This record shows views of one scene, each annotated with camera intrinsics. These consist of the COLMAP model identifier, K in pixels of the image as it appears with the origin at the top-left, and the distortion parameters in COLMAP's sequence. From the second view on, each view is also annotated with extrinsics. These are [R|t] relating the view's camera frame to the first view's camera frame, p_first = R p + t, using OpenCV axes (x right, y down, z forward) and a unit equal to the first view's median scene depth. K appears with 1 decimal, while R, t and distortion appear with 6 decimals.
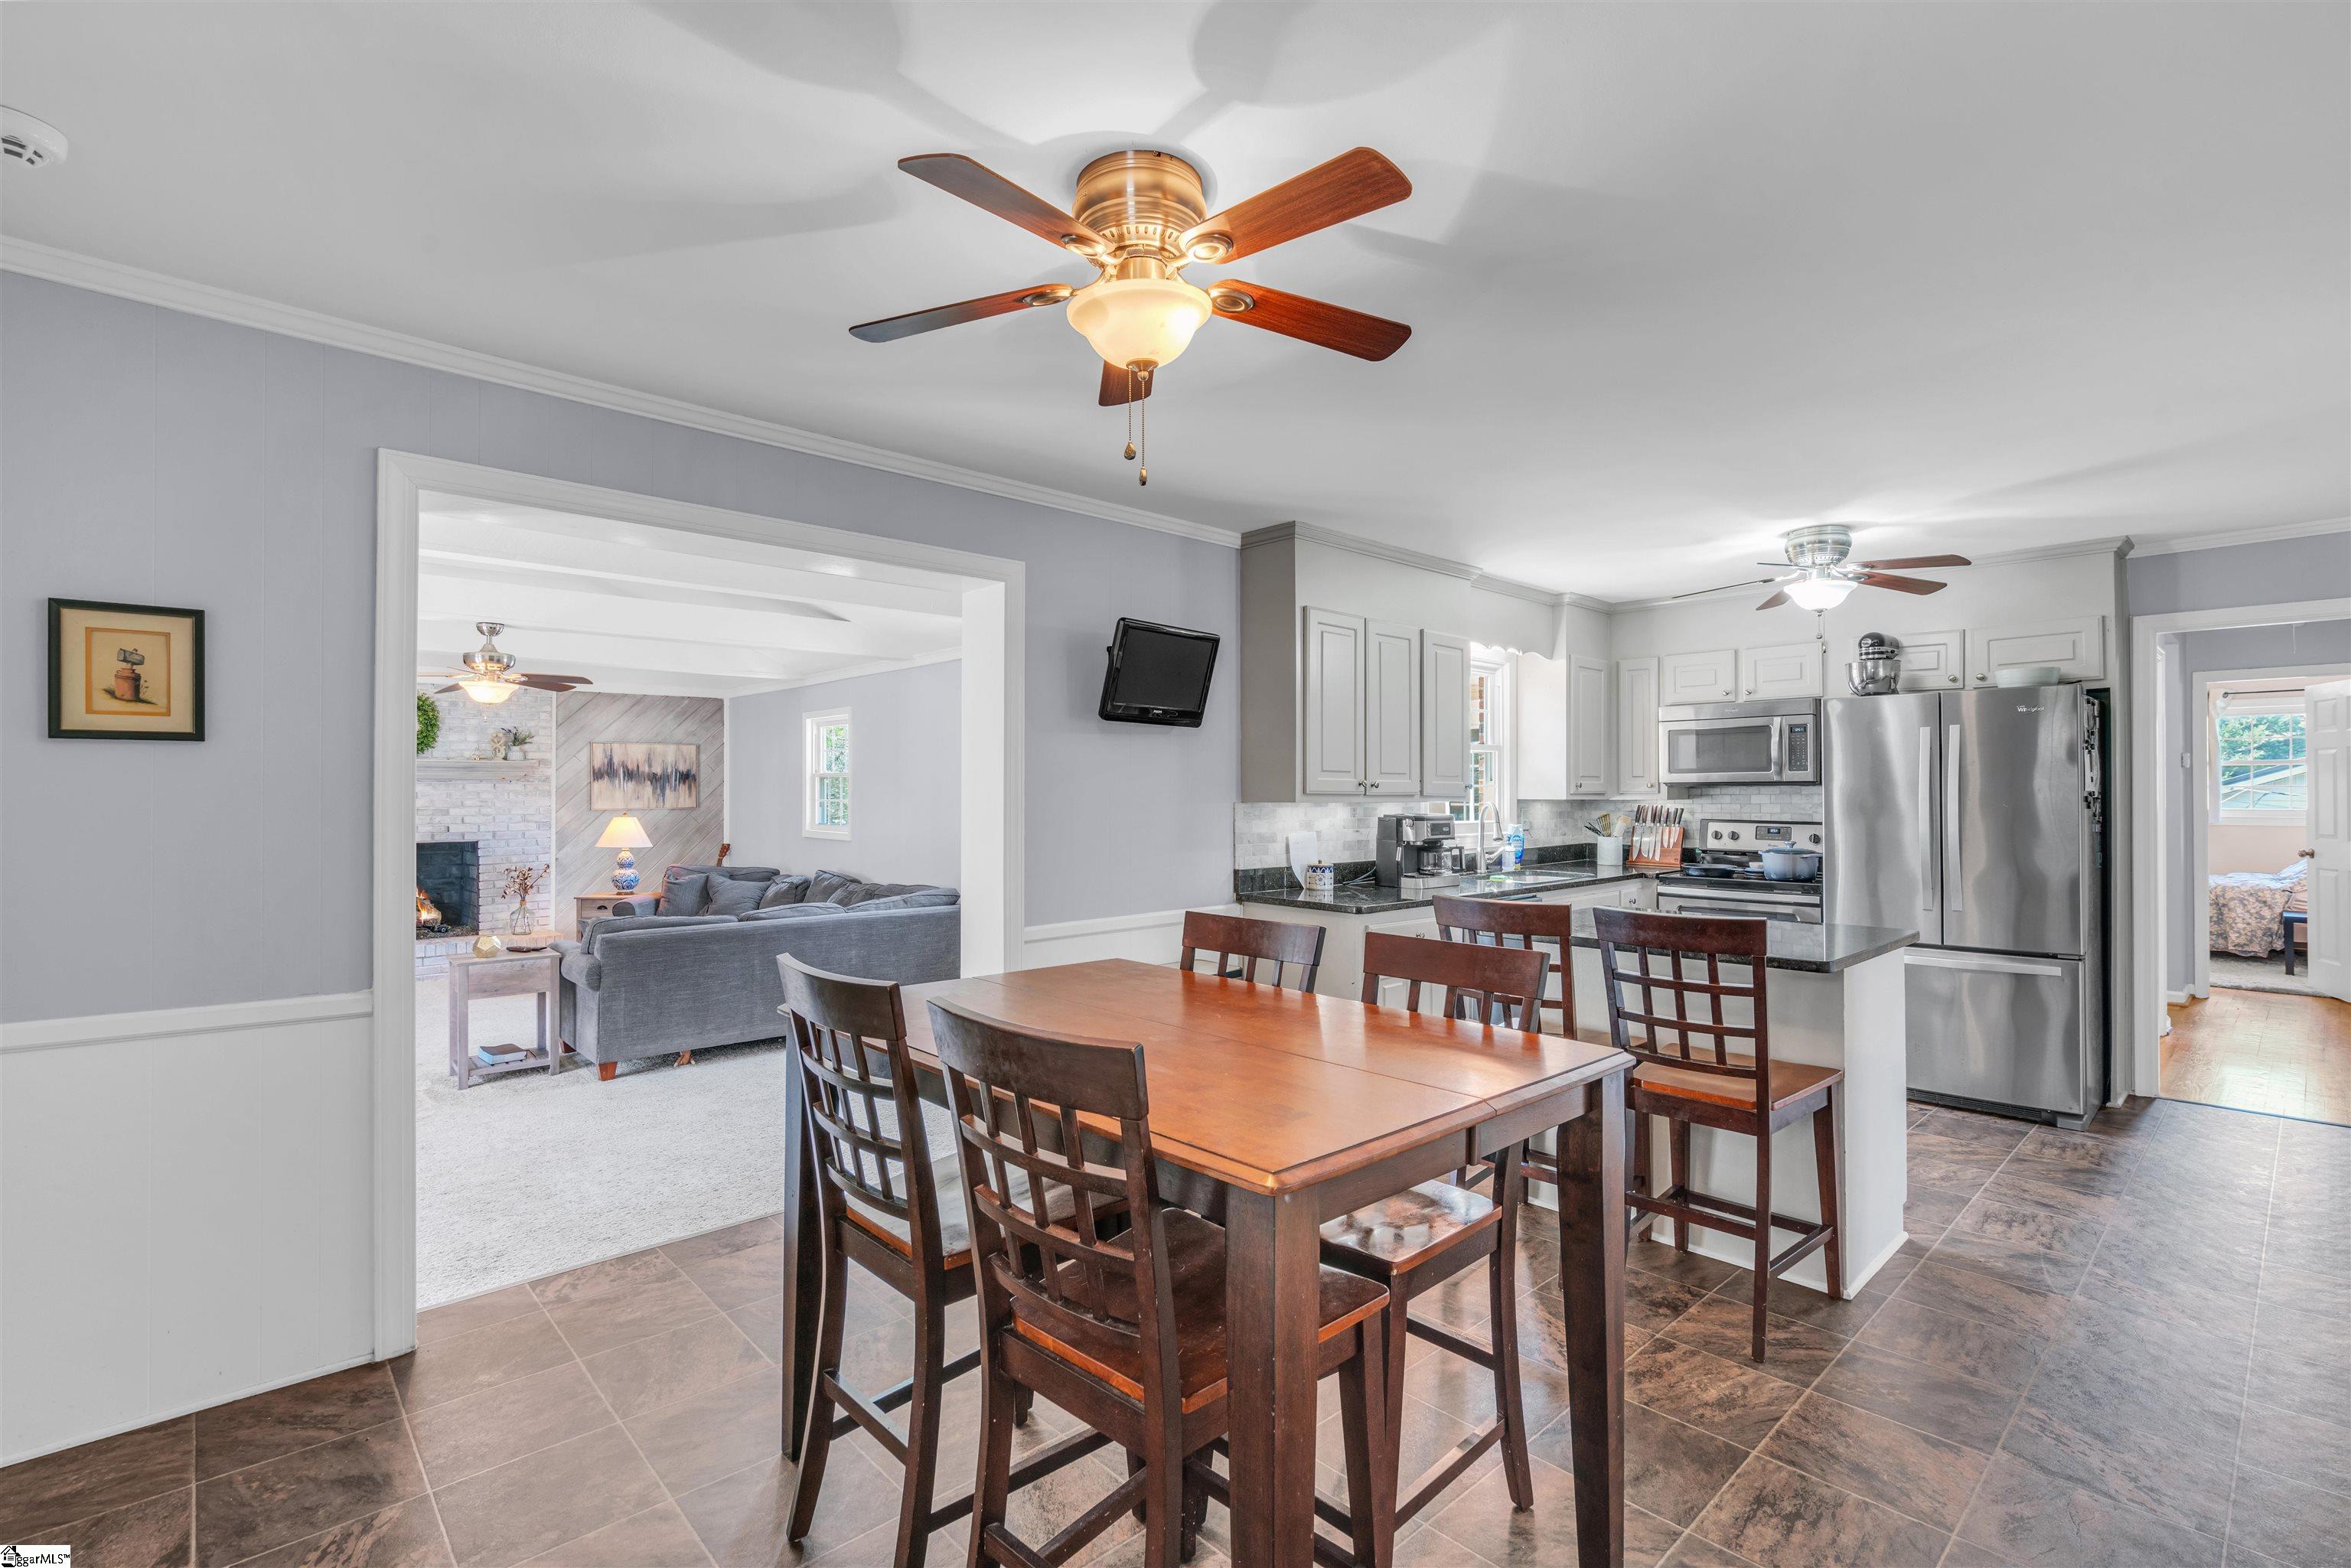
lens RADIAL K [[1065.5, 0, 1169.4], [0, 1065.5, 787.8], [0, 0, 1]] dist [-0.009272, 0.004477]
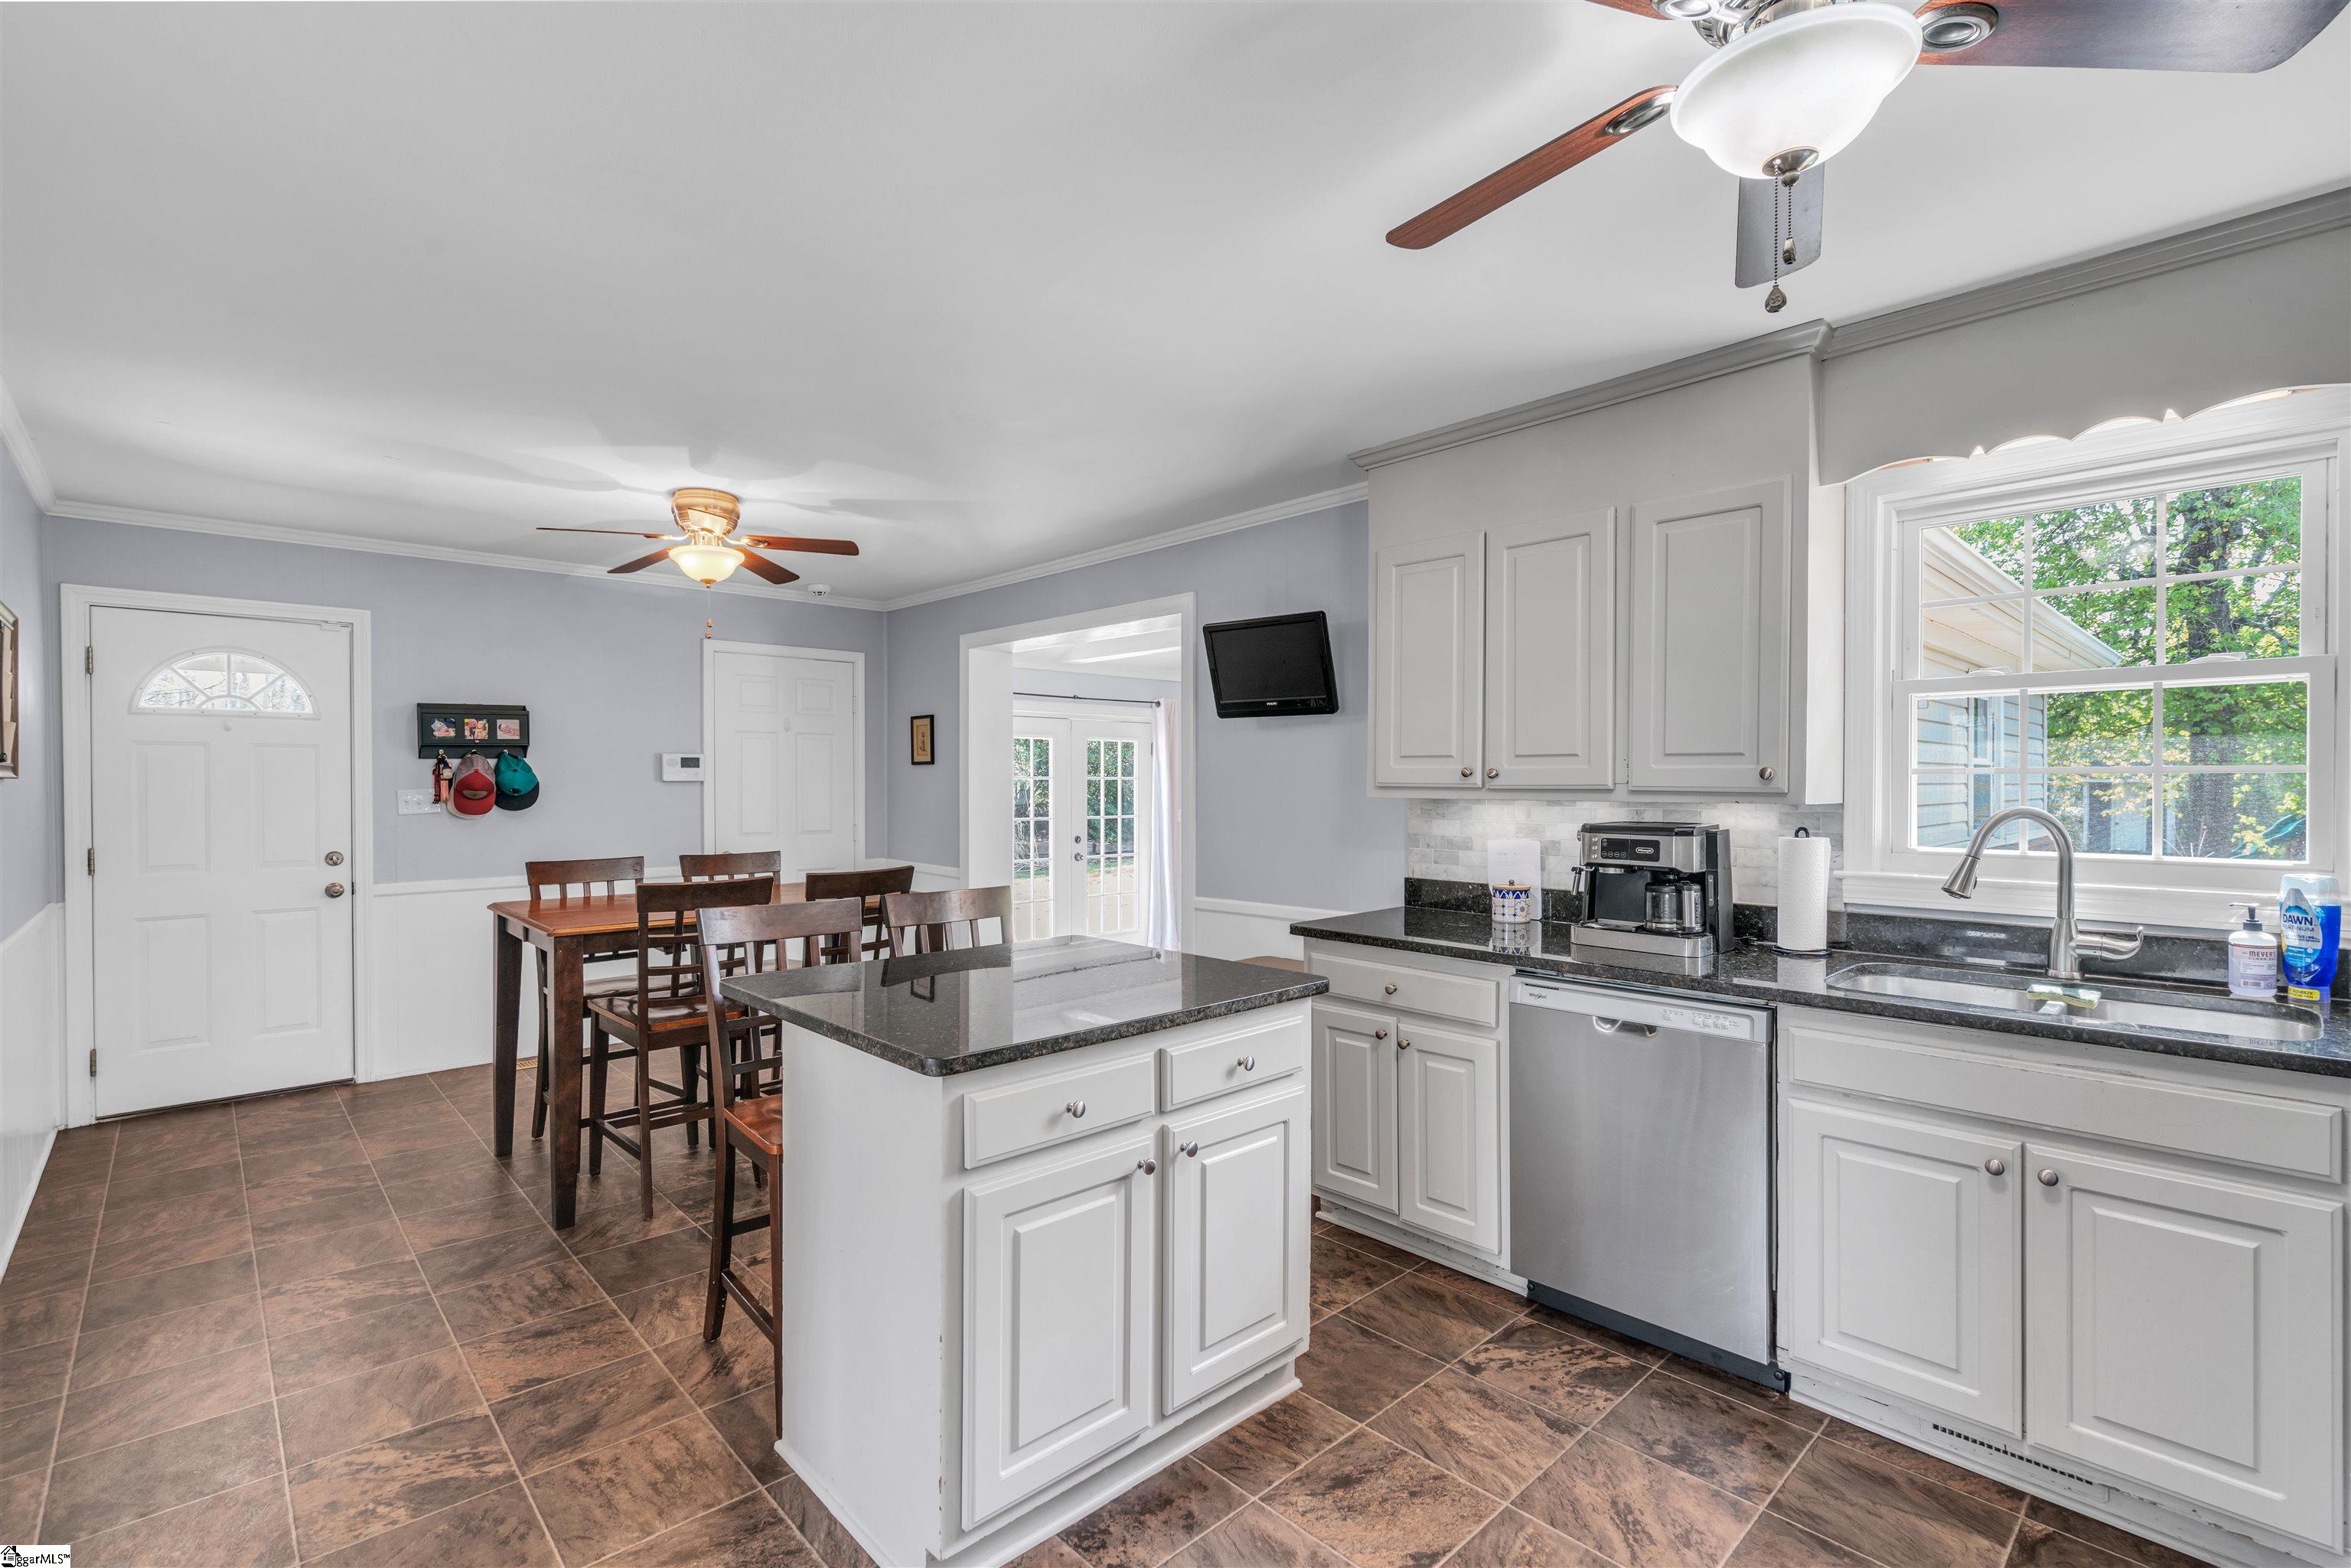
lens RADIAL K [[1065.5, 0, 1181.4], [0, 1065.5, 773.8], [0, 0, 1]] dist [-0.009272, 0.004477]
pose [[0.007866, -0.007225, -0.999943, 0.746954], [0.006334, 0.999954, -0.007175, 0.000826], [0.999949, -0.006277, 0.007911, 0.691115]]
